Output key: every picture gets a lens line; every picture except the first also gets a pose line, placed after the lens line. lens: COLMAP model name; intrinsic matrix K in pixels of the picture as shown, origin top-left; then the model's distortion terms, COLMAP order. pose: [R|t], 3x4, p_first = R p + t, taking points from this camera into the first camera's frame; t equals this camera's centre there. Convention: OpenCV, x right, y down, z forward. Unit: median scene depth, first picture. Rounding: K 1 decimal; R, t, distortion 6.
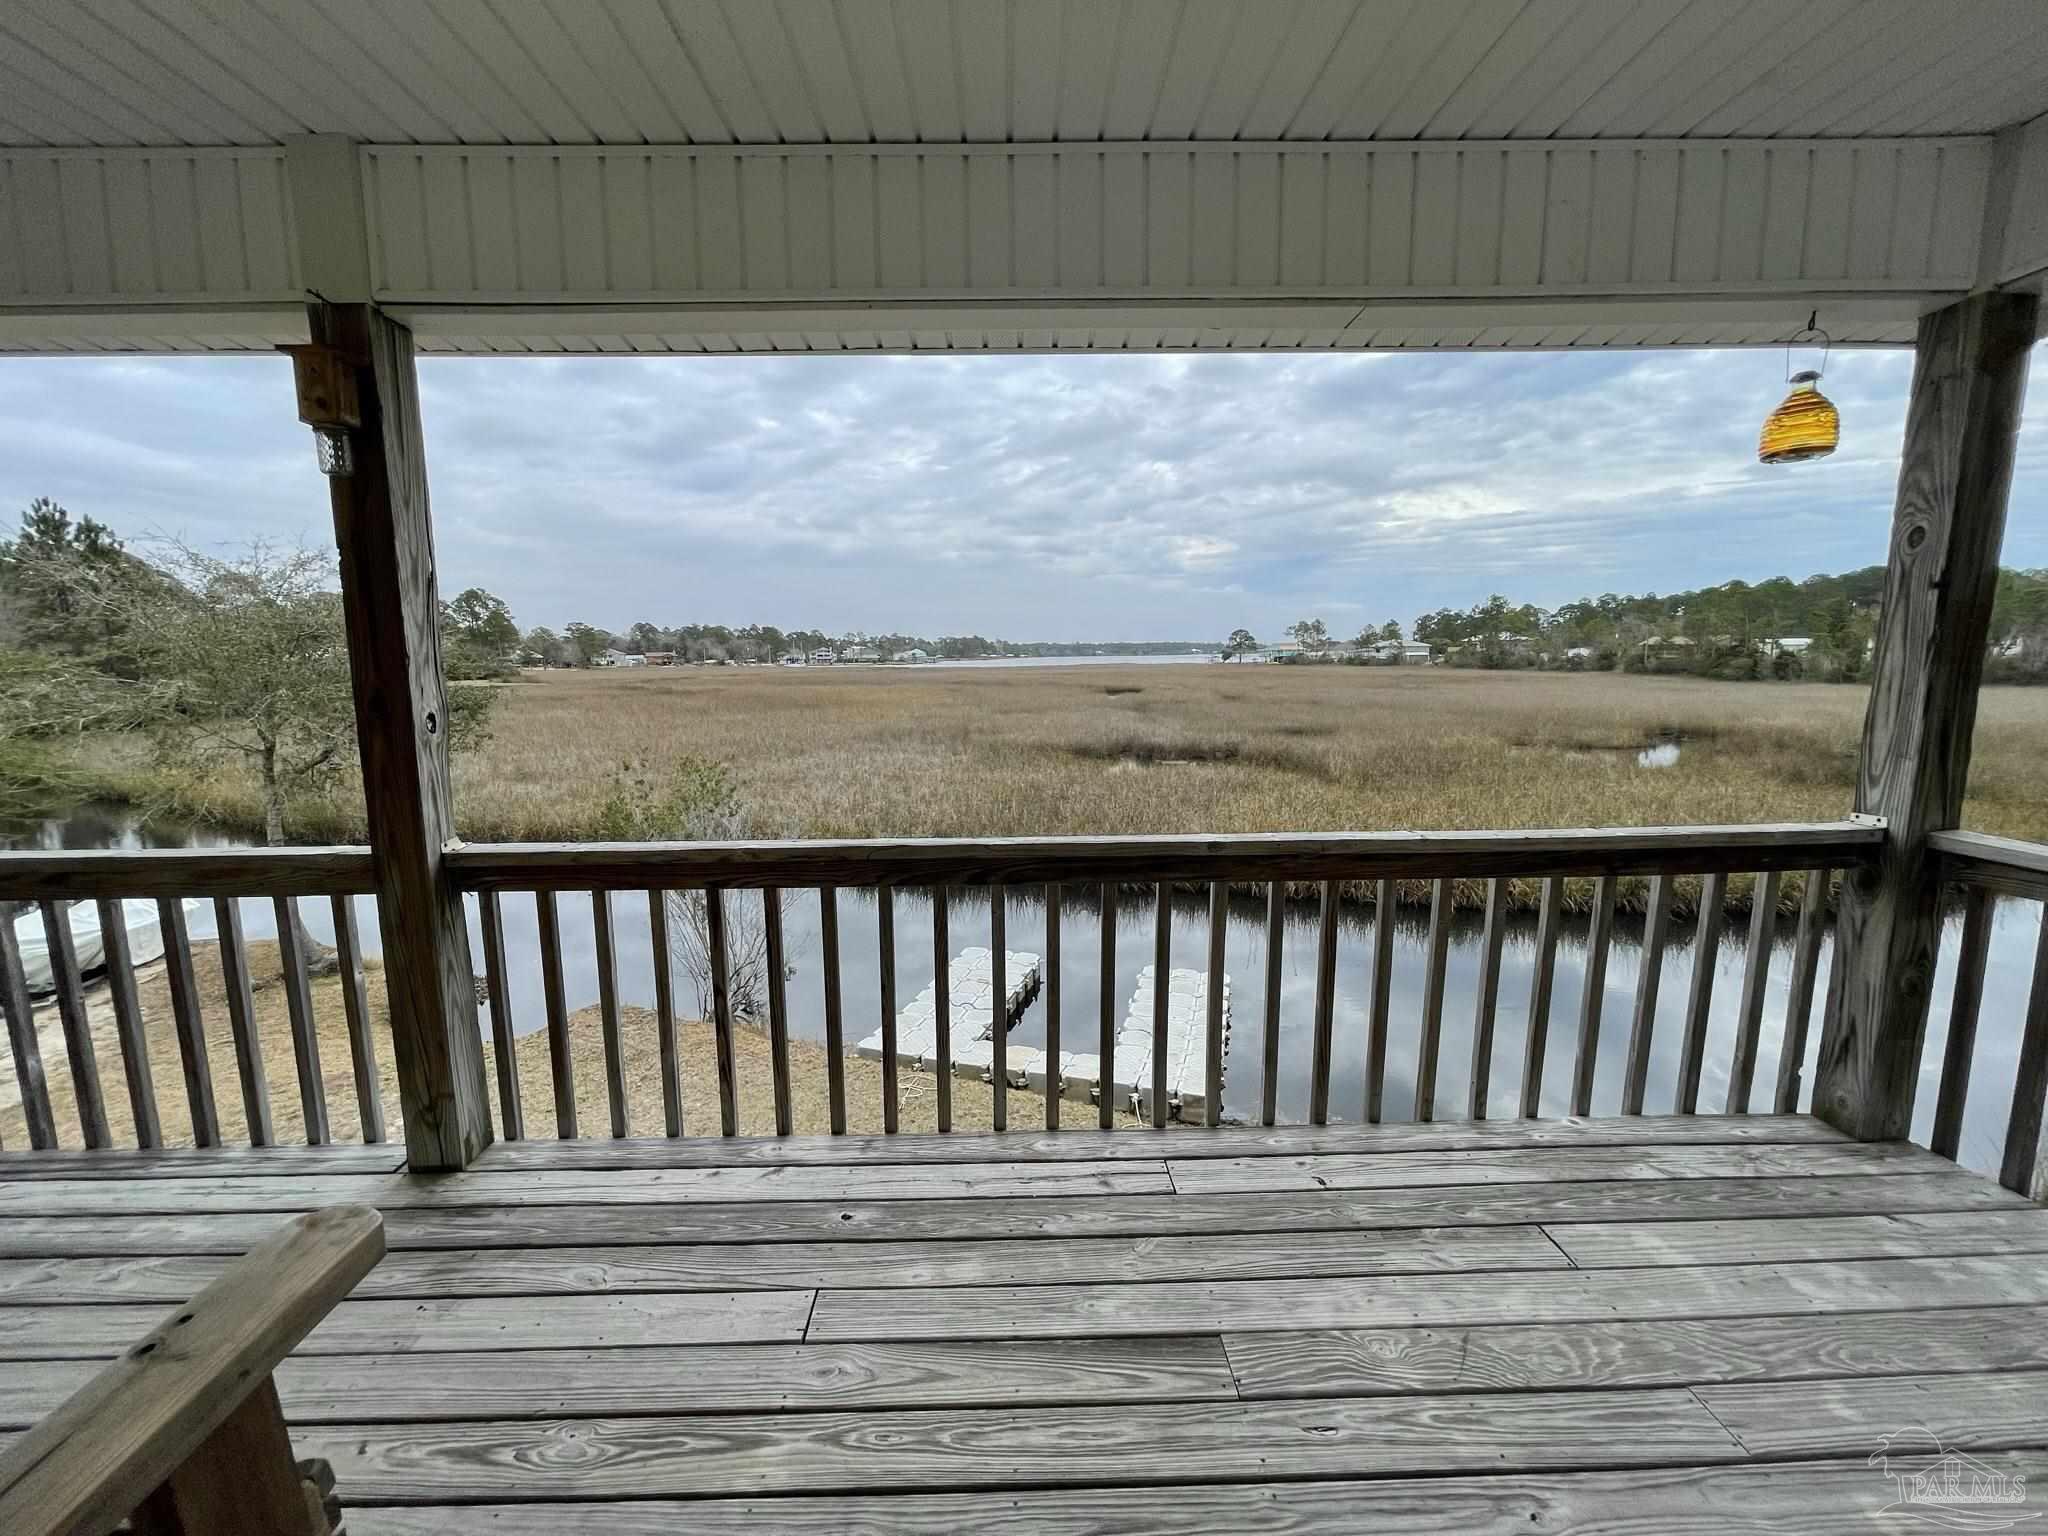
lens RADIAL K [[819.2, 0, 1024.0], [0, 819.2, 768.0], [0, 0, 1]] dist [0.001321, -0.000210]
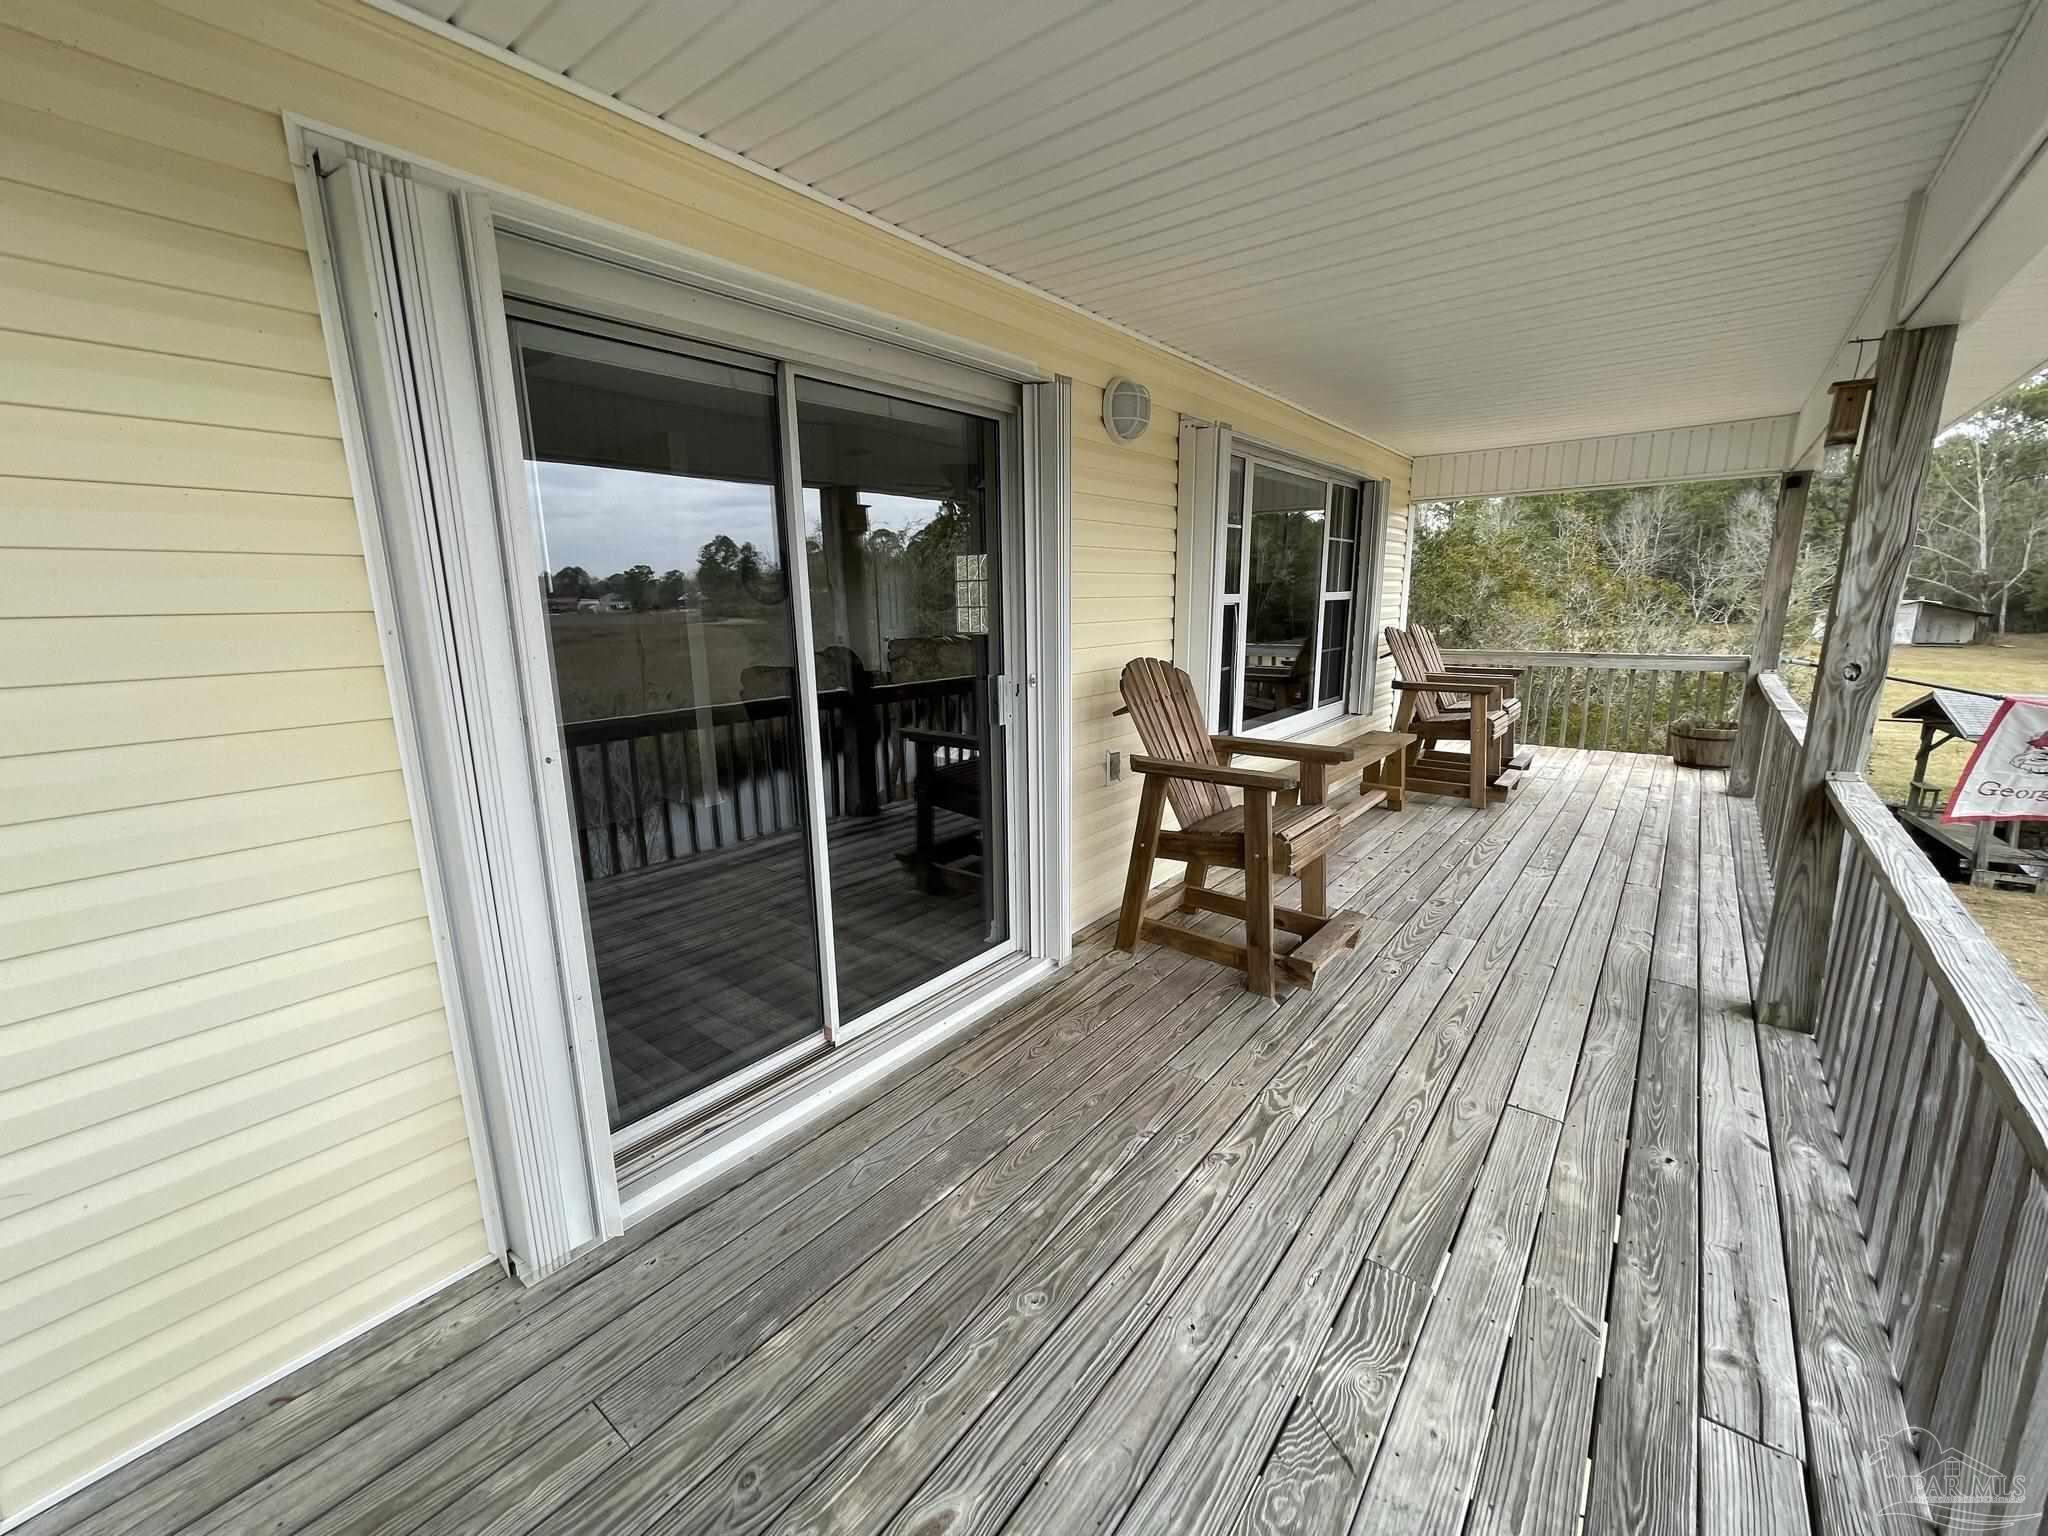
lens RADIAL K [[819.2, 0, 1024.0], [0, 819.2, 768.0], [0, 0, 1]] dist [0.001321, -0.000210]
pose [[-0.630879, 0.179117, -0.754923, 1.322116], [-0.089571, 0.949669, 0.300177, -0.235839], [0.770694, 0.256995, -0.583082, 1.088941]]
